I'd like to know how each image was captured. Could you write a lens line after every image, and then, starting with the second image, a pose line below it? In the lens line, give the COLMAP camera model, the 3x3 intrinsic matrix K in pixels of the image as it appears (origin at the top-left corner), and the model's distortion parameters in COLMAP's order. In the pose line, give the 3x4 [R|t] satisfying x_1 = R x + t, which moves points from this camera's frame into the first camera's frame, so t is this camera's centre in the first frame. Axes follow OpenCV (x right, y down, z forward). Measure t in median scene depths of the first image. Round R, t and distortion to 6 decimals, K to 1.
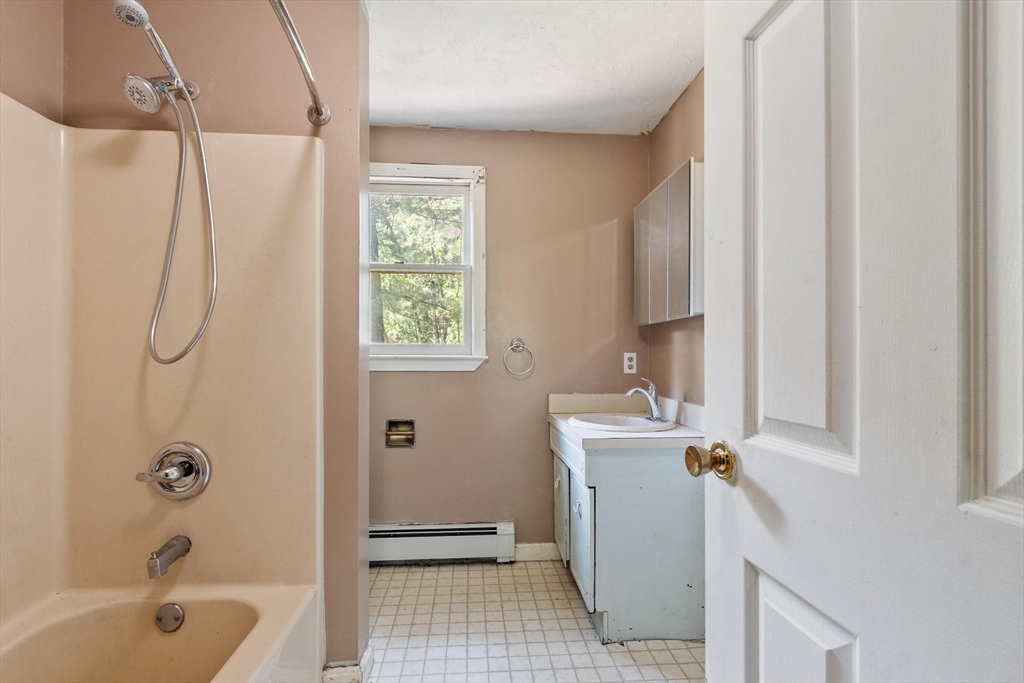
lens RADIAL K [[546.5, 0, 509.3], [0, 546.5, 354.1], [0, 0, 1]] dist [0.001344, 0.000113]
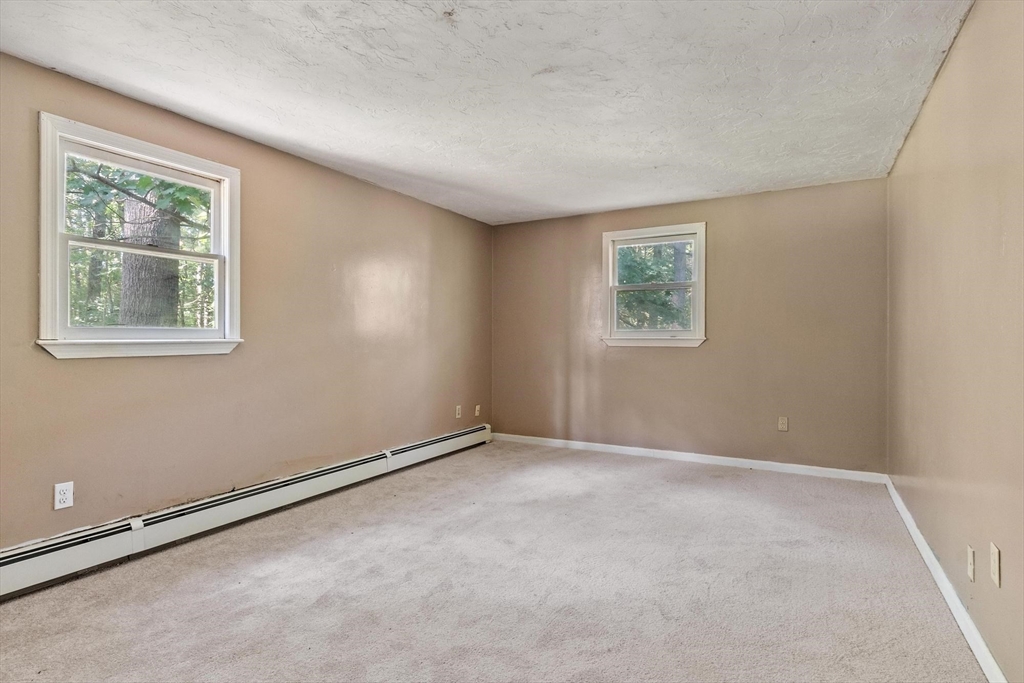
lens RADIAL K [[509.6, 0, 507.0], [0, 509.6, 339.4], [0, 0, 1]] dist [0.002122, -0.000631]
pose [[0.591144, -0.007681, 0.806529, -0.560213], [0.001774, 0.999965, 0.008222, -0.004193], [-0.806564, -0.003429, 0.591137, -0.055059]]
